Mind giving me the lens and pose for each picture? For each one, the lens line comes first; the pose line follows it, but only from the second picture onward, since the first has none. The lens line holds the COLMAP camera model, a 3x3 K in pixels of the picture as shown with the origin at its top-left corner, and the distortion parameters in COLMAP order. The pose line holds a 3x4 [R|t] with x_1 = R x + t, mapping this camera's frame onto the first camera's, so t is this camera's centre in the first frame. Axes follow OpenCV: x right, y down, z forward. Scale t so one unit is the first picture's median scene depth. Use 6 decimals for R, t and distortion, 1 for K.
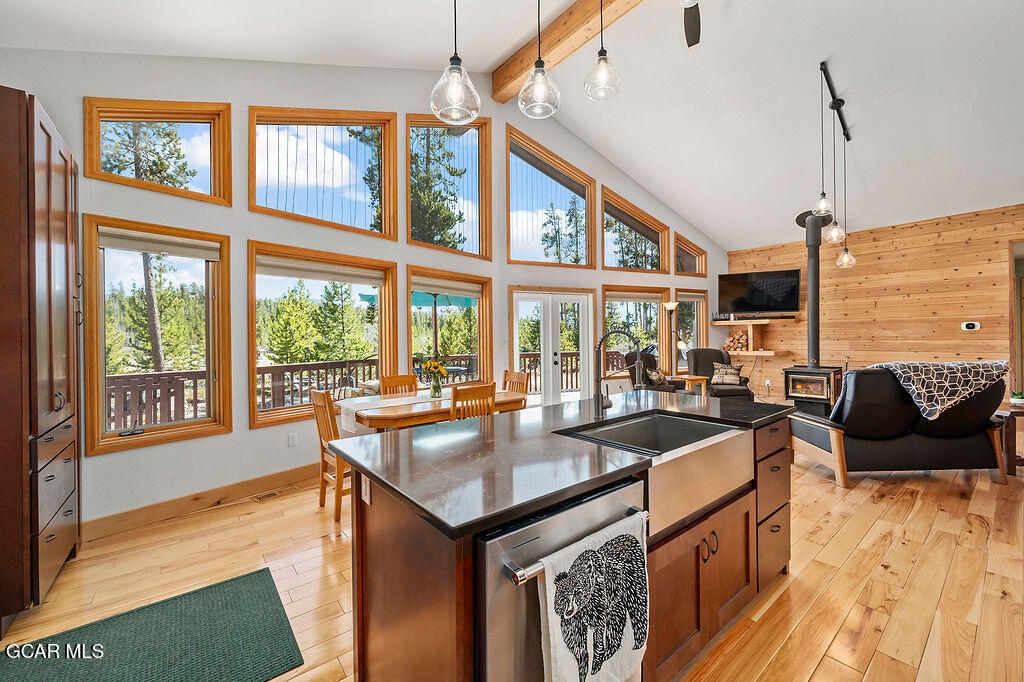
lens RADIAL K [[411.8, 0, 517.8], [0, 411.8, 331.5], [0, 0, 1]] dist [-0.001517, -0.000173]
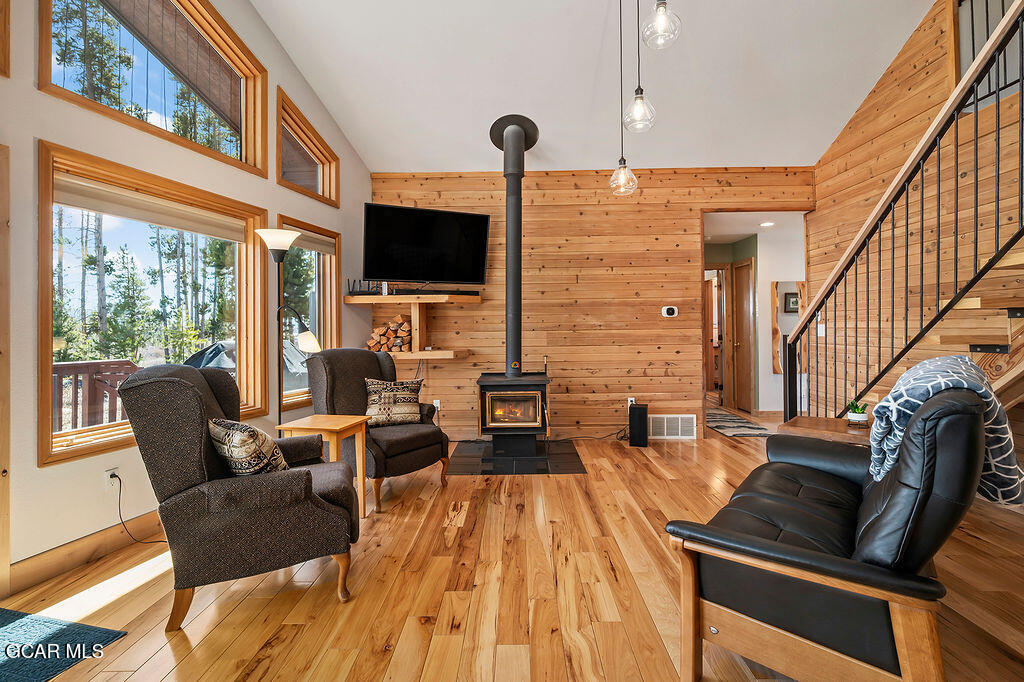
lens RADIAL K [[486.1, 0, 517.0], [0, 486.1, 329.2], [0, 0, 1]] dist [-0.011846, -0.000030]
pose [[0.629551, 0.004266, 0.776948, 0.153413], [-0.004395, 0.999988, -0.001930, 0.019200], [-0.776947, -0.002200, 0.629562, 0.513750]]
